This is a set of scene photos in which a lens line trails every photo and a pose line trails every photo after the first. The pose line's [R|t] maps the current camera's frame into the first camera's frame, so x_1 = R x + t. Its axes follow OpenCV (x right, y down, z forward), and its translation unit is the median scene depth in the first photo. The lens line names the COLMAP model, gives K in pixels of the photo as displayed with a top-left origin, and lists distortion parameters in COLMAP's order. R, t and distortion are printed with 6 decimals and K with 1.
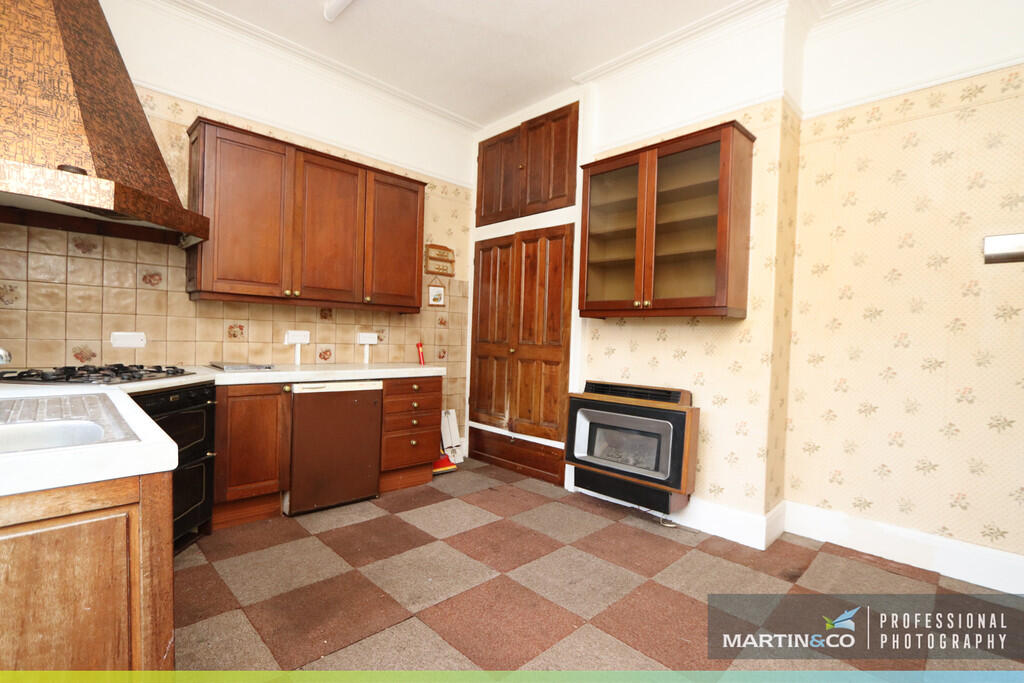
lens RADIAL K [[477.2, 0, 511.6], [0, 477.2, 345.7], [0, 0, 1]] dist [-0.021188, 0.001362]
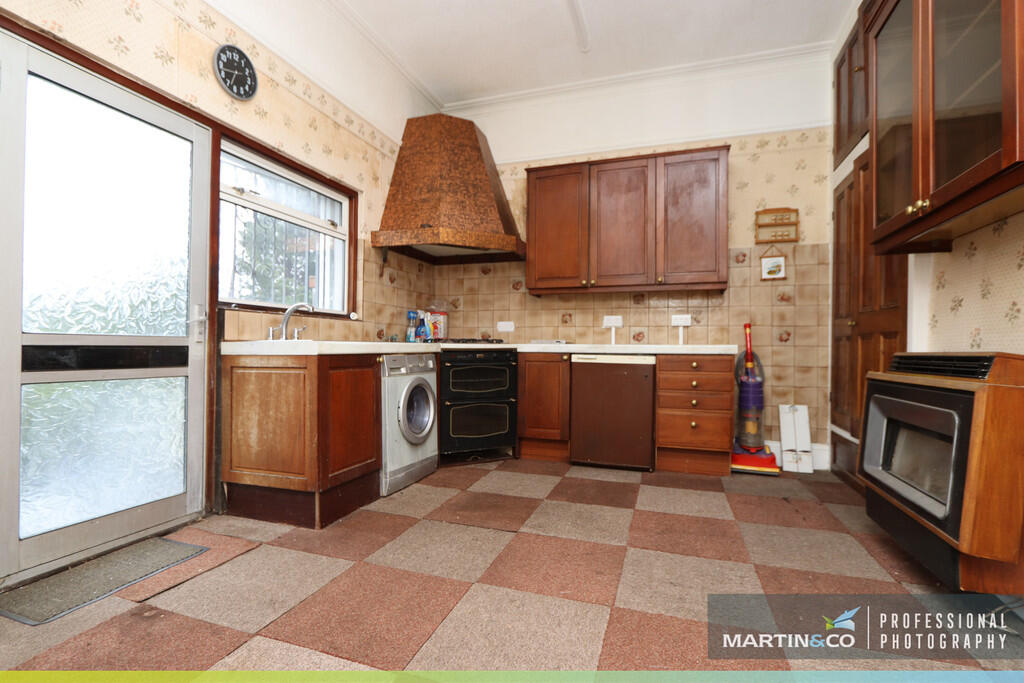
lens RADIAL K [[477.2, 0, 511.6], [0, 477.2, 345.7], [0, 0, 1]] dist [-0.021188, 0.001362]
pose [[0.437453, -0.033509, -0.898617, 0.500790], [-0.013069, 0.998963, -0.043613, 0.098015], [0.899146, 0.030822, 0.436562, 0.276237]]
